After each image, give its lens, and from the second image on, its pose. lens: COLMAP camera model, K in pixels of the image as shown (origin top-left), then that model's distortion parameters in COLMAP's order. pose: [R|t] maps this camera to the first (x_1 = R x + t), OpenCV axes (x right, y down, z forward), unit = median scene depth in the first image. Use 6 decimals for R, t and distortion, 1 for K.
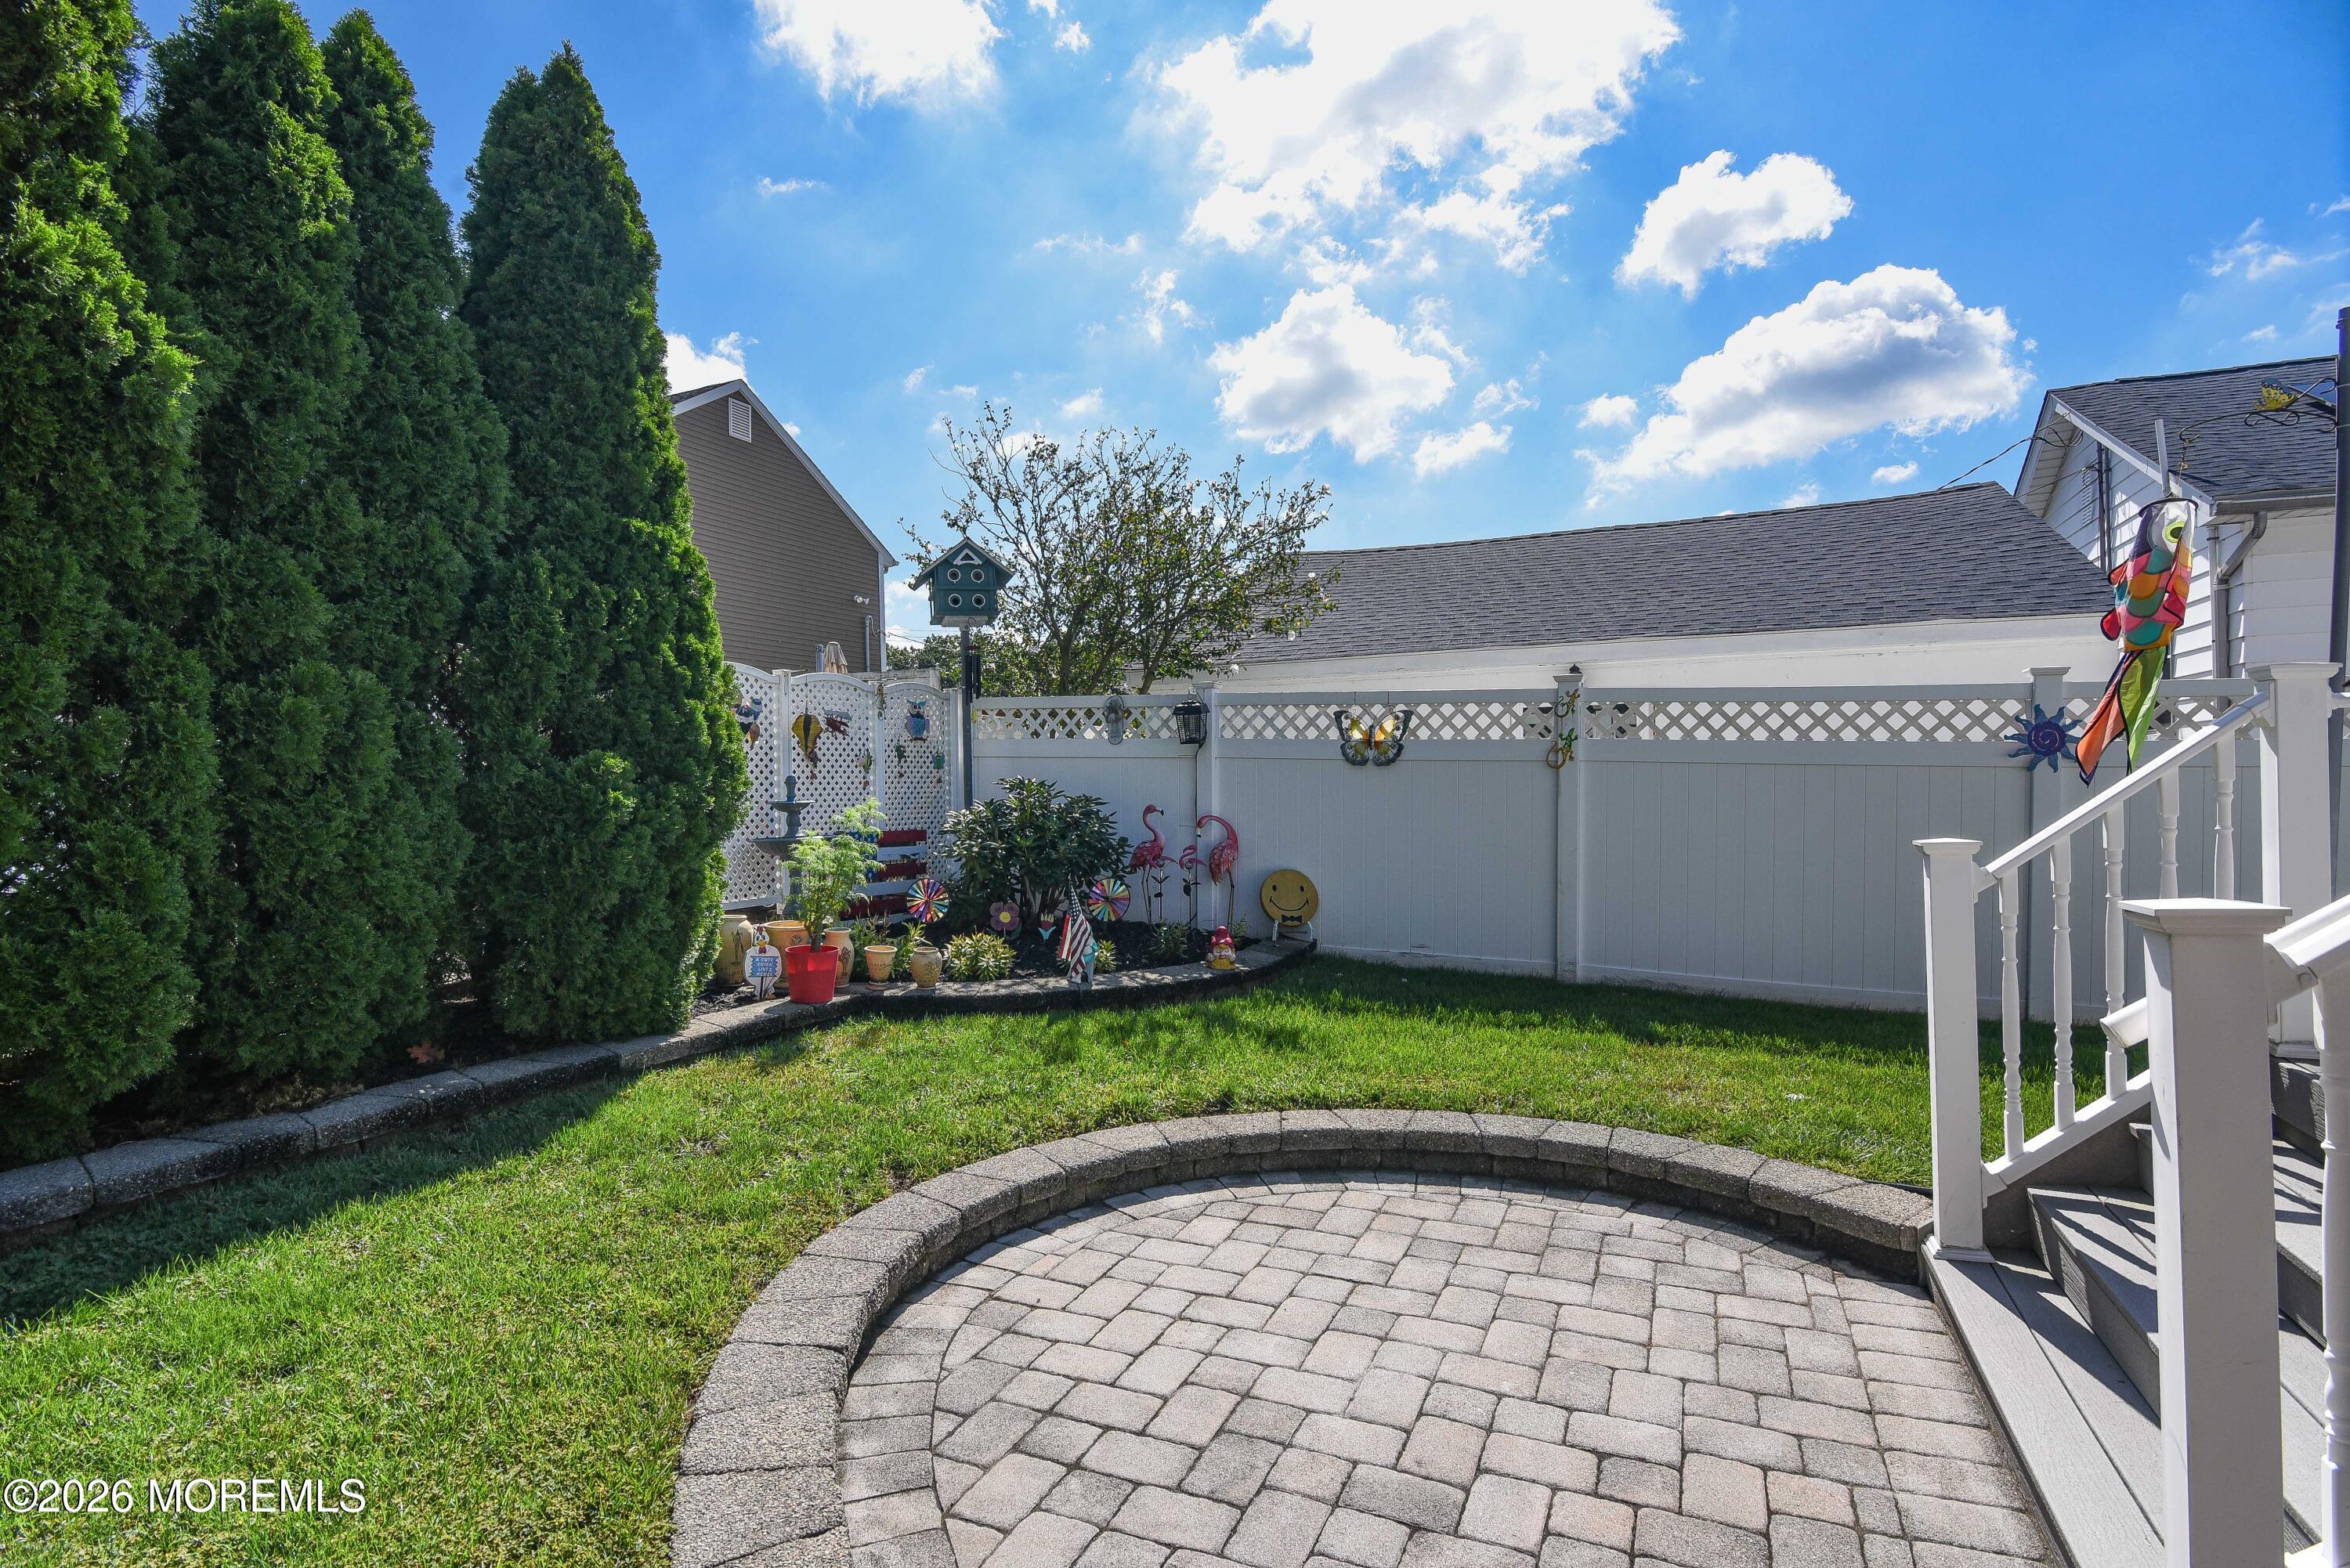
lens RADIAL K [[1148.4, 0, 1176.2], [0, 1148.4, 779.1], [0, 0, 1]] dist [-0.020336, 0.000062]
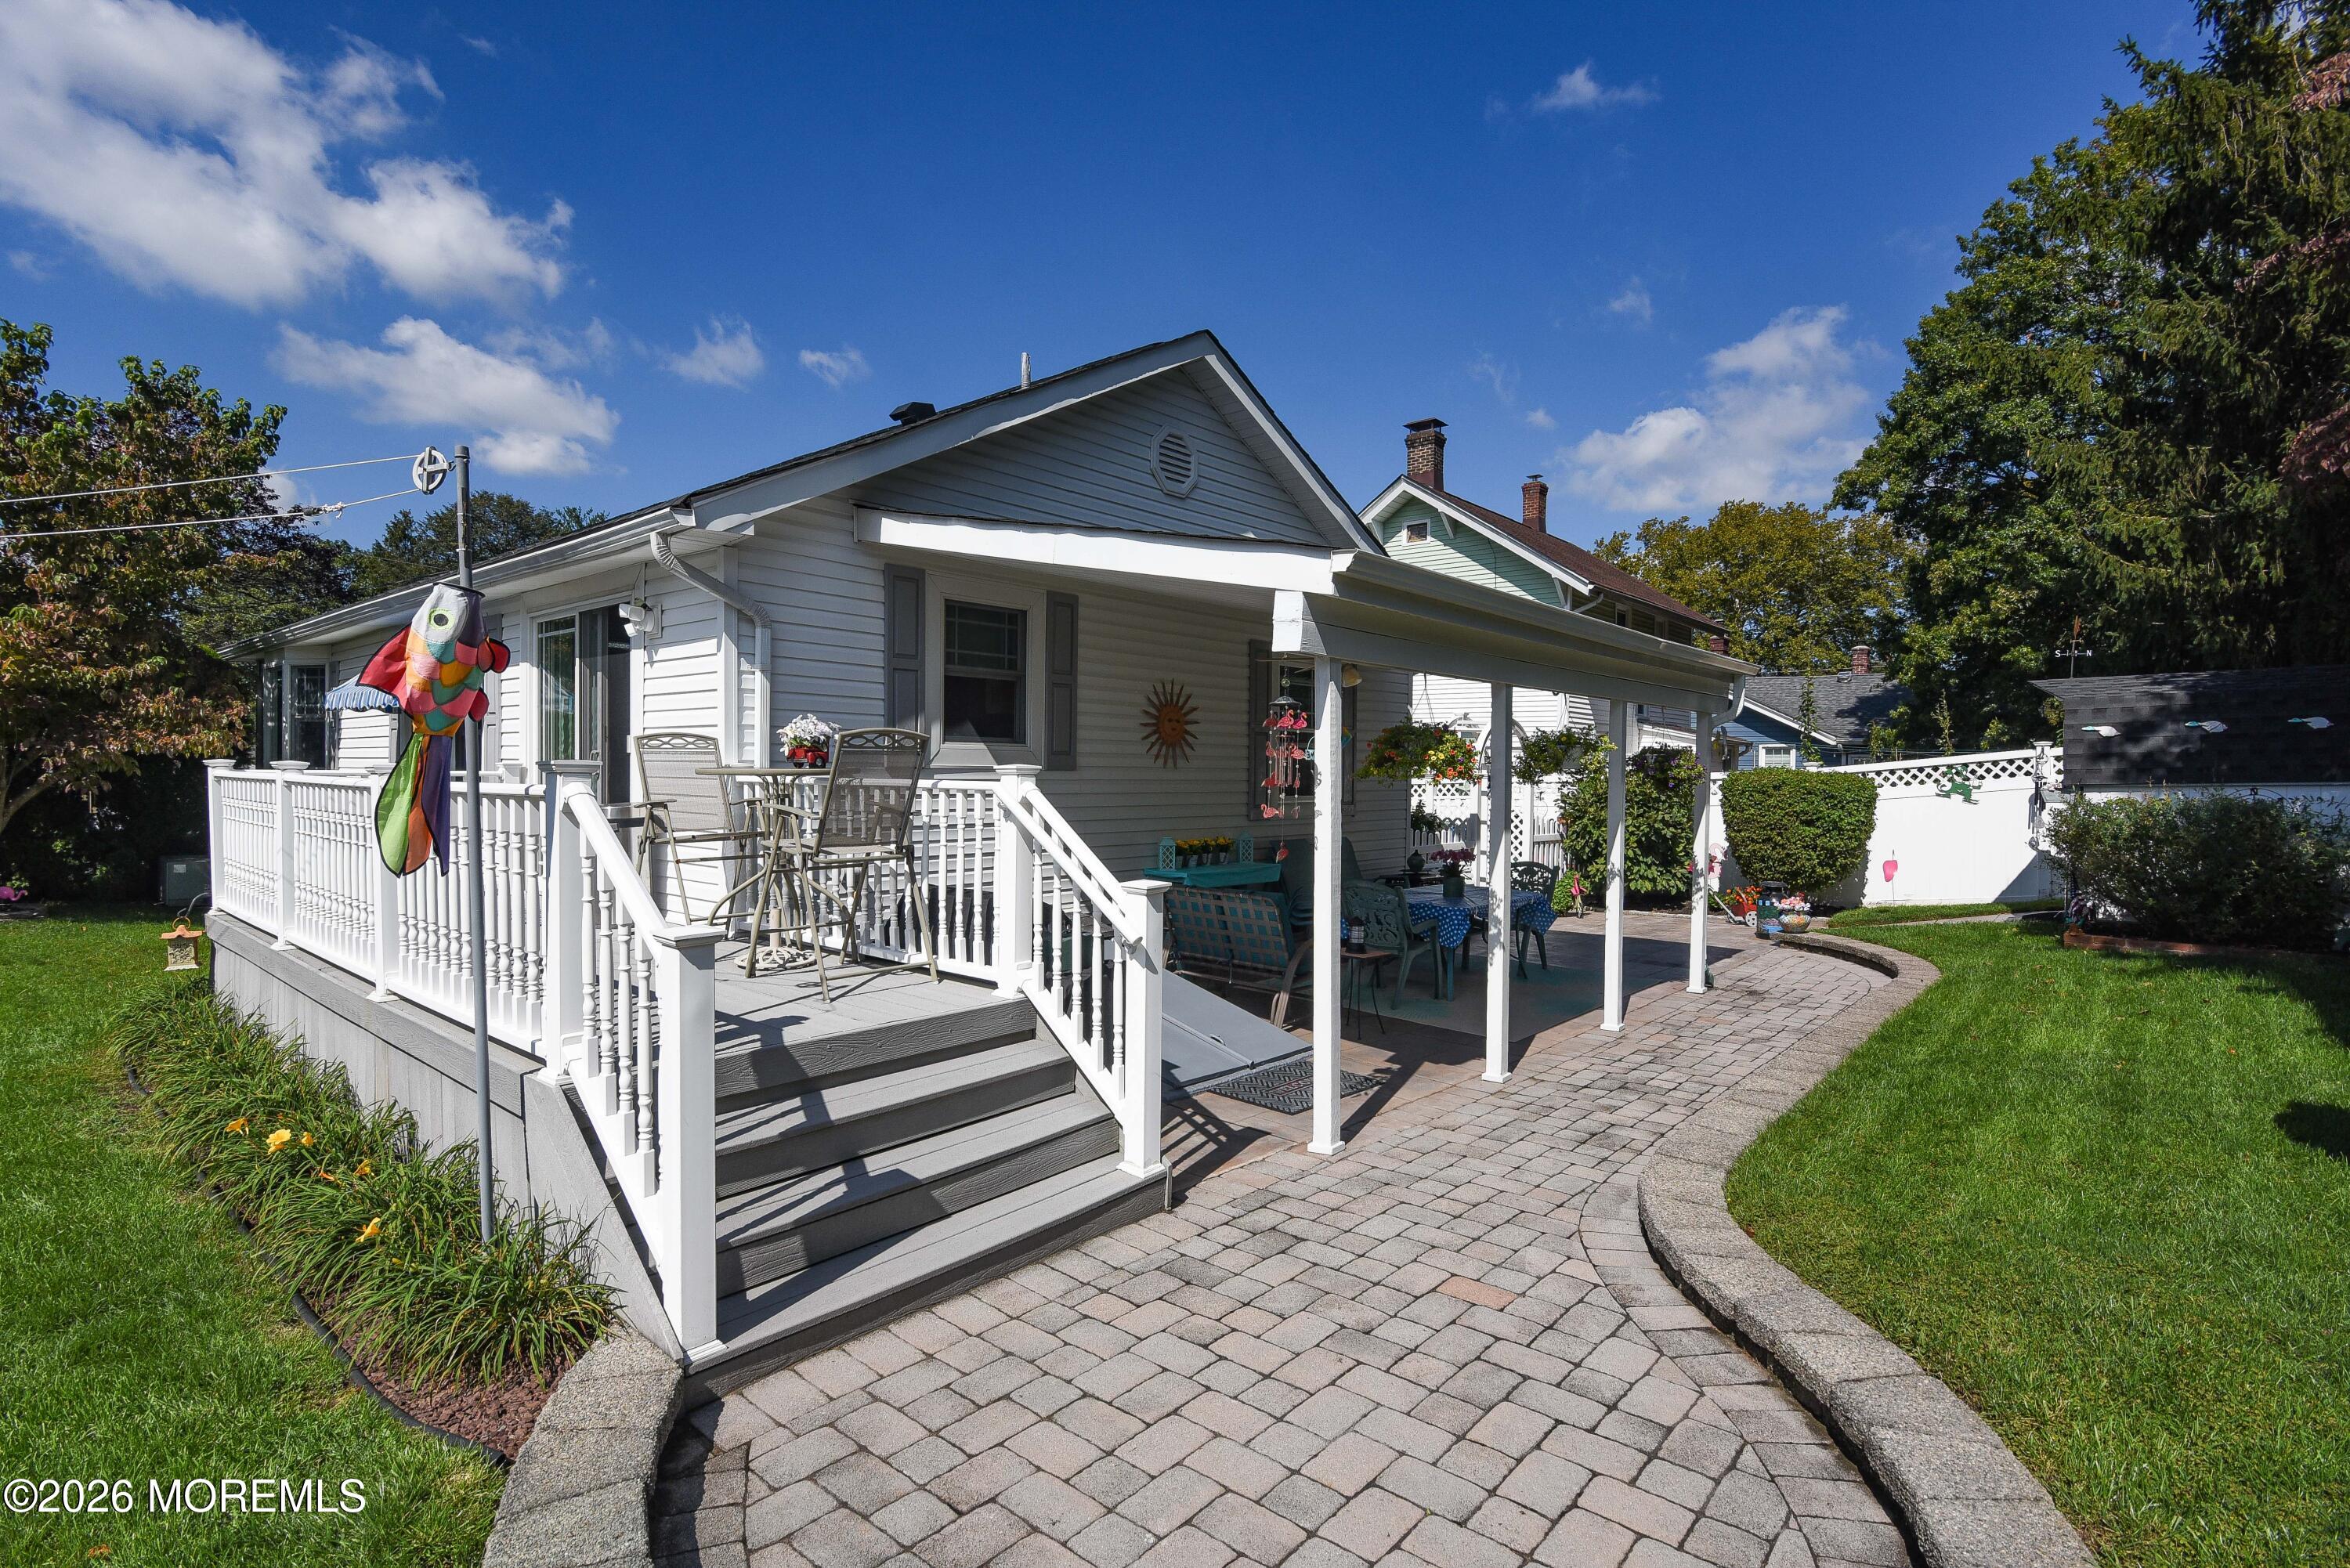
lens RADIAL K [[1148.4, 0, 1178.6], [0, 1148.4, 797.1], [0, 0, 1]] dist [-0.020336, 0.000062]
pose [[-0.959148, -0.002496, 0.282895, 0.004754], [0.000046, 0.999960, 0.008979, -0.024896], [-0.282906, 0.008625, -0.959109, 0.724264]]
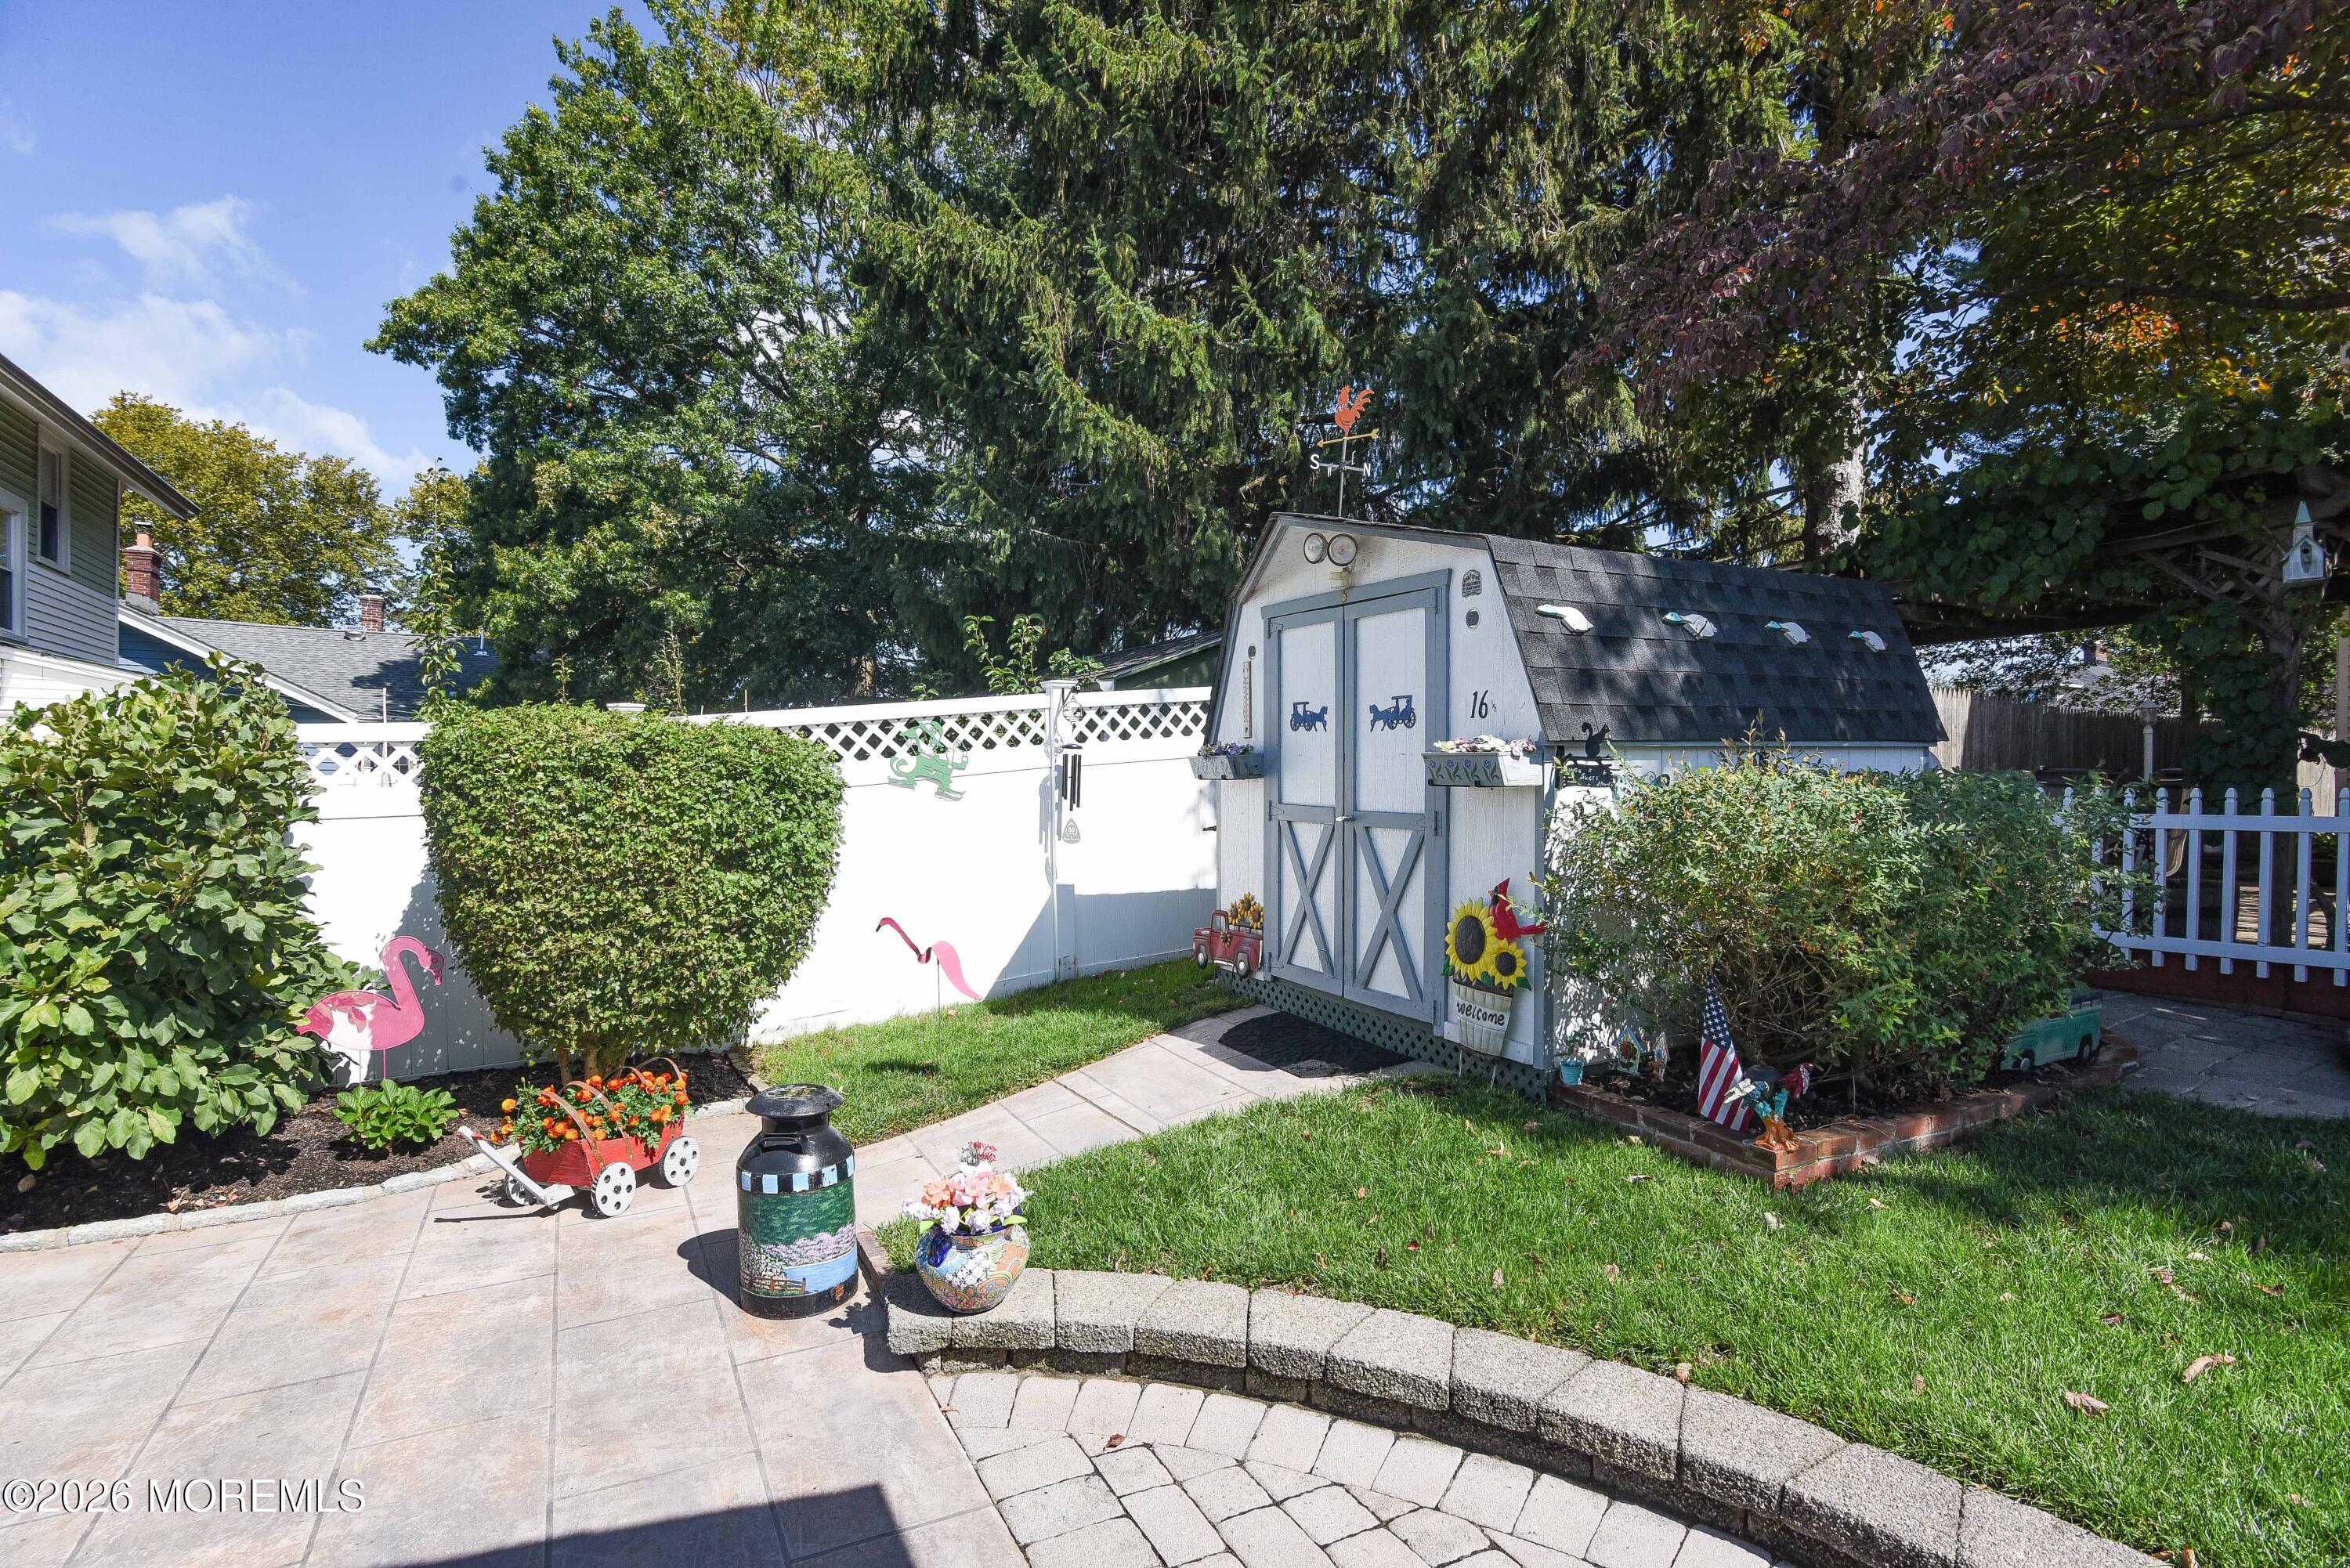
lens RADIAL K [[1148.4, 0, 1175.8], [0, 1148.4, 800.7], [0, 0, 1]] dist [-0.020336, 0.000062]
pose [[-0.603830, 0.015048, -0.796971, -0.080810], [0.007302, 0.999884, 0.013347, -0.008102], [0.797080, 0.002239, -0.603870, -0.638889]]
